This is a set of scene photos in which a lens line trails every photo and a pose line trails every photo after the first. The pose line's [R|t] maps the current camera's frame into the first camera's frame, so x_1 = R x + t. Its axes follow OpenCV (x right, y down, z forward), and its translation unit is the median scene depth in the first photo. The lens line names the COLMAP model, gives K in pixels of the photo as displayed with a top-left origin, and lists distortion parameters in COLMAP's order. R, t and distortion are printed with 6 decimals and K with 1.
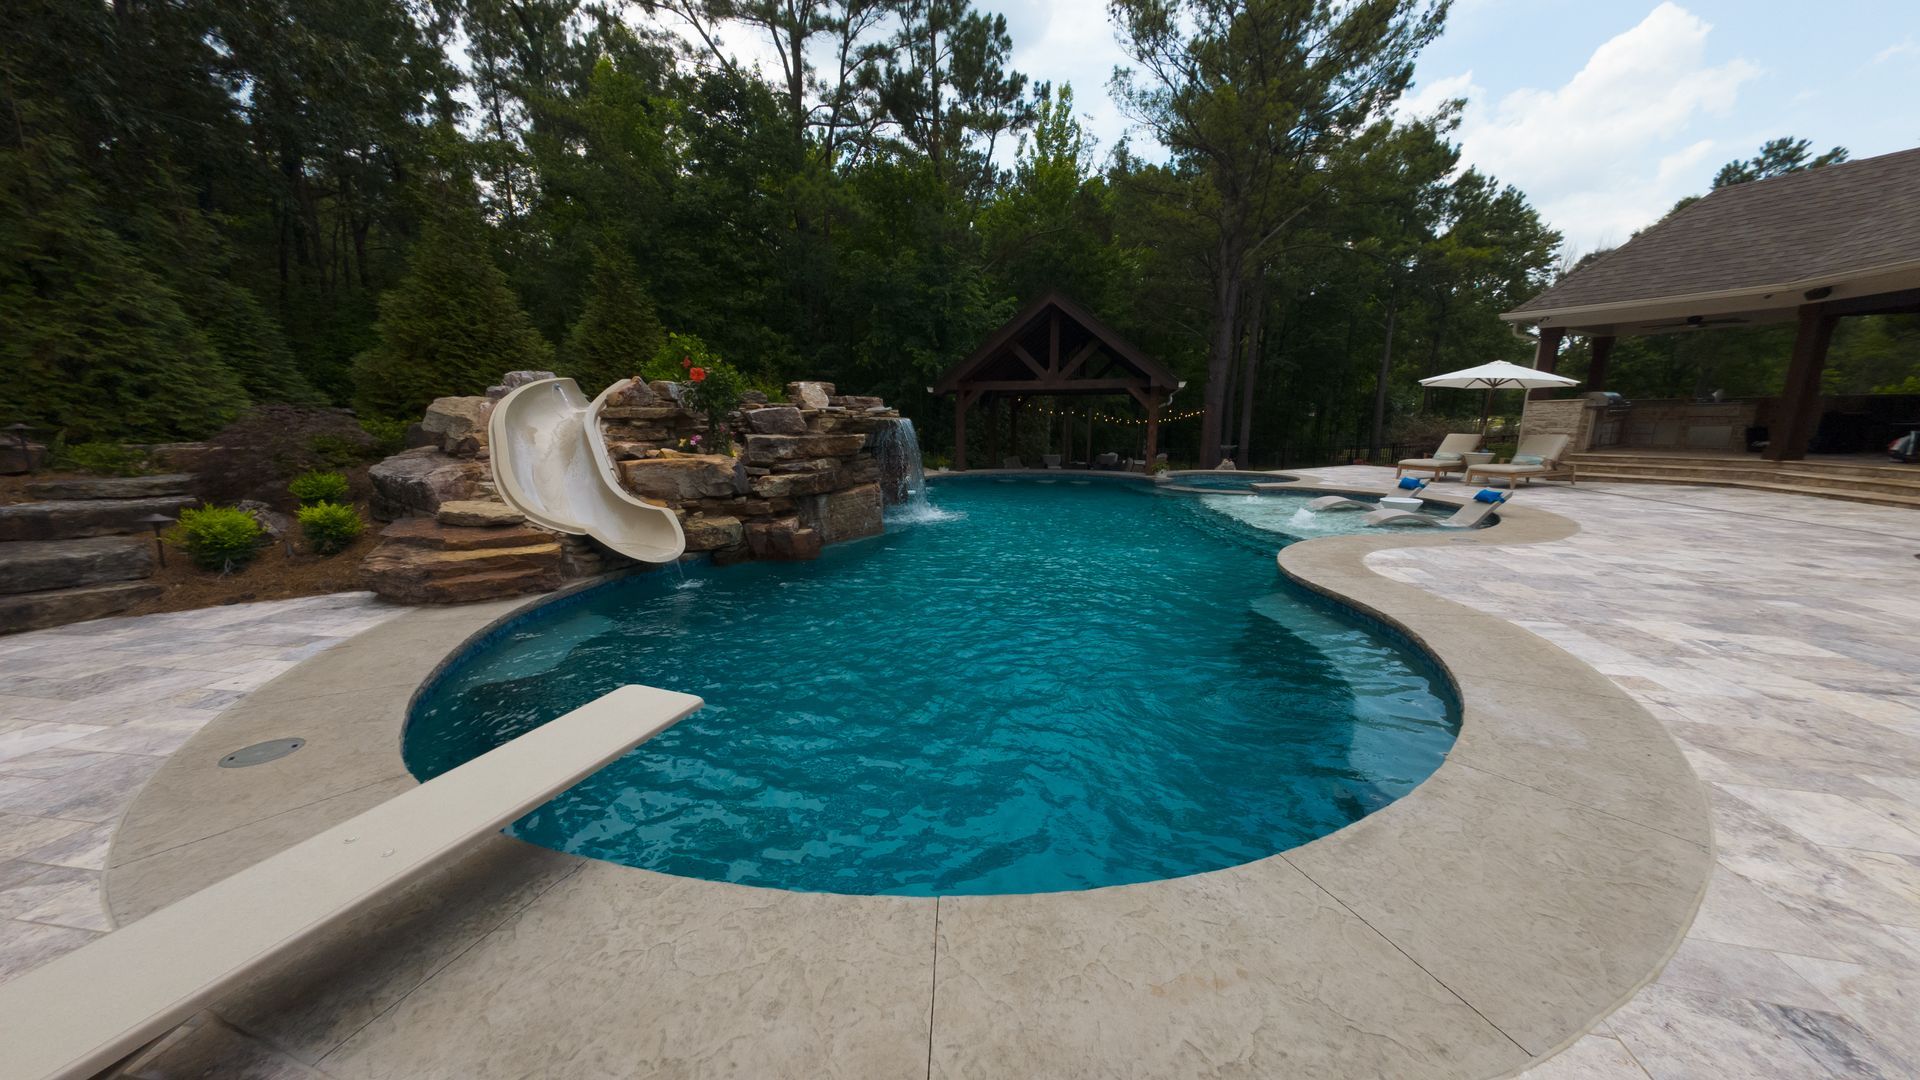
lens RADIAL K [[676.1, 0, 967.4], [0, 676.1, 551.3], [0, 0, 1]] dist [0.040429, -0.002112]
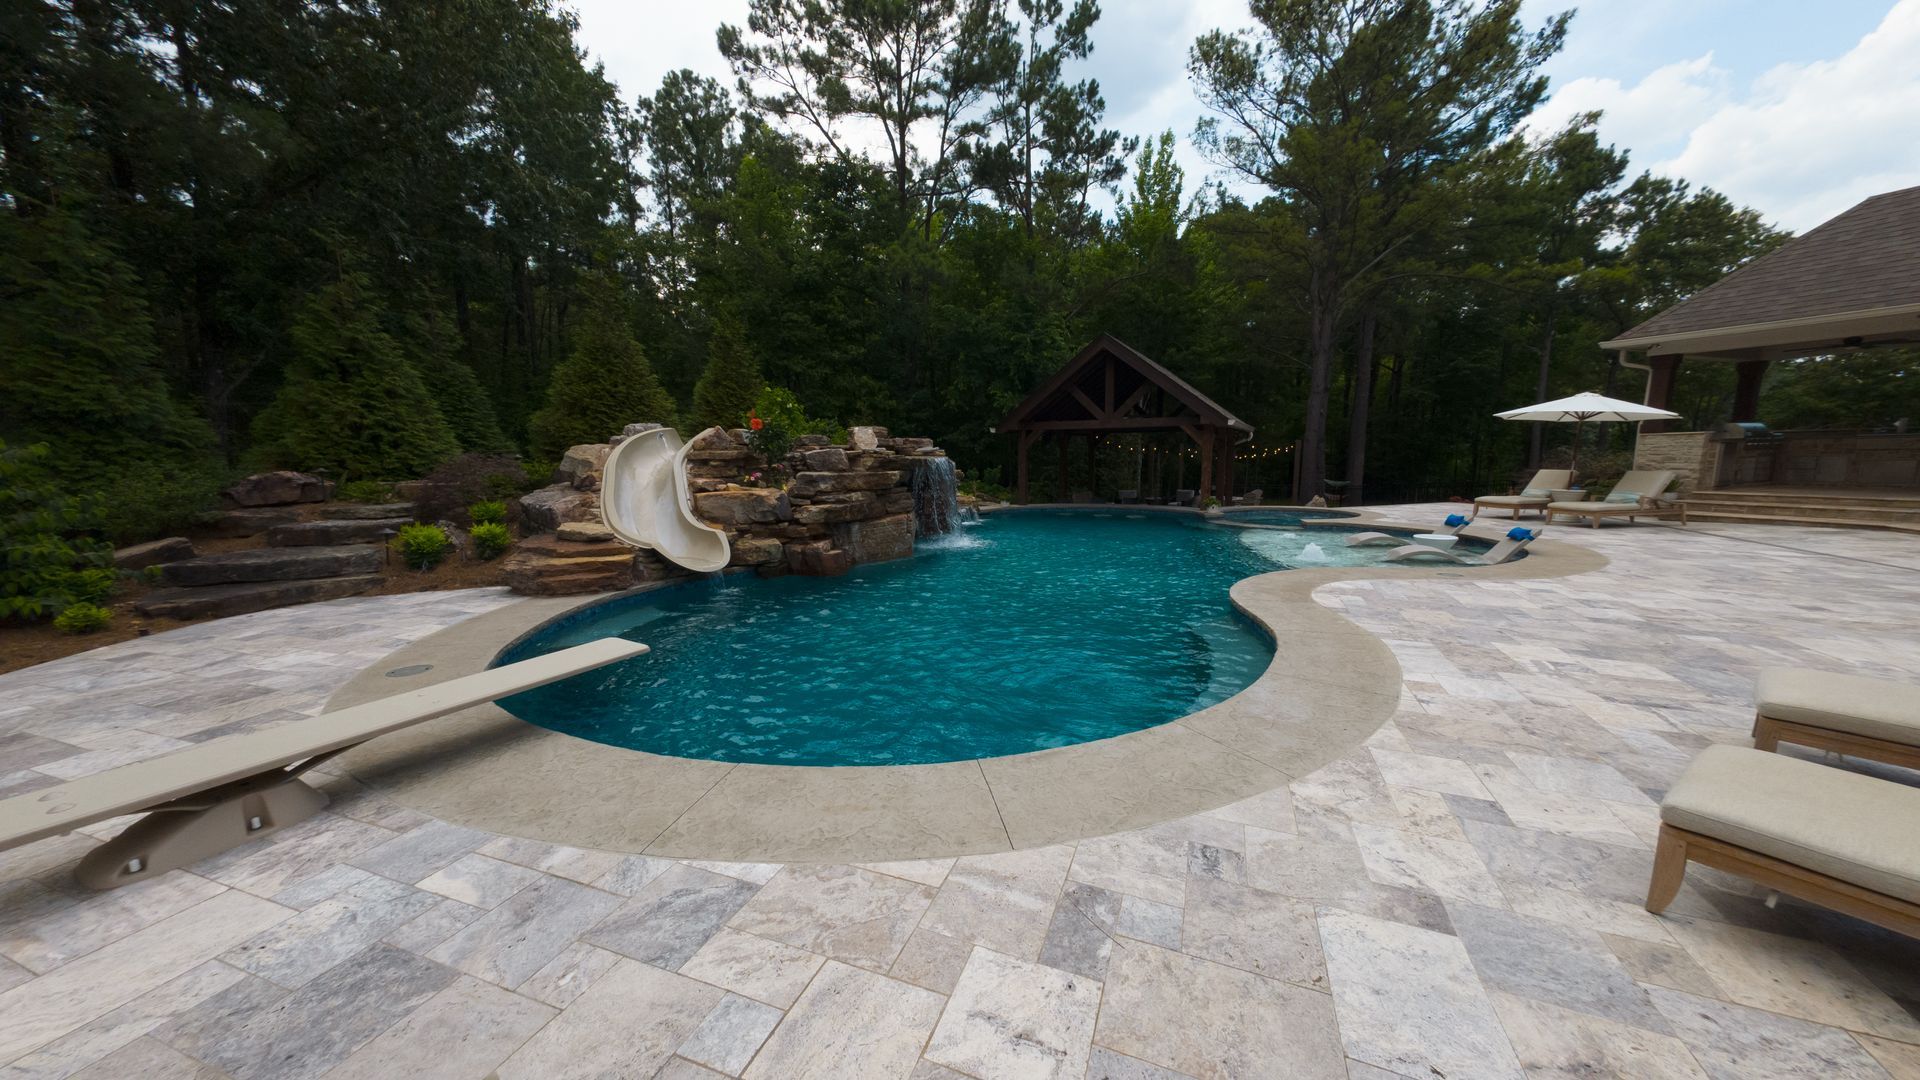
lens RADIAL K [[676.1, 0, 960.2], [0, 676.1, 551.2], [0, 0, 1]] dist [0.040429, -0.002112]
pose [[0.982205, 0.019642, -0.186784, 0.139032], [-0.029504, 0.998305, -0.050168, 0.015155], [0.185482, 0.054786, 0.981119, -0.088578]]
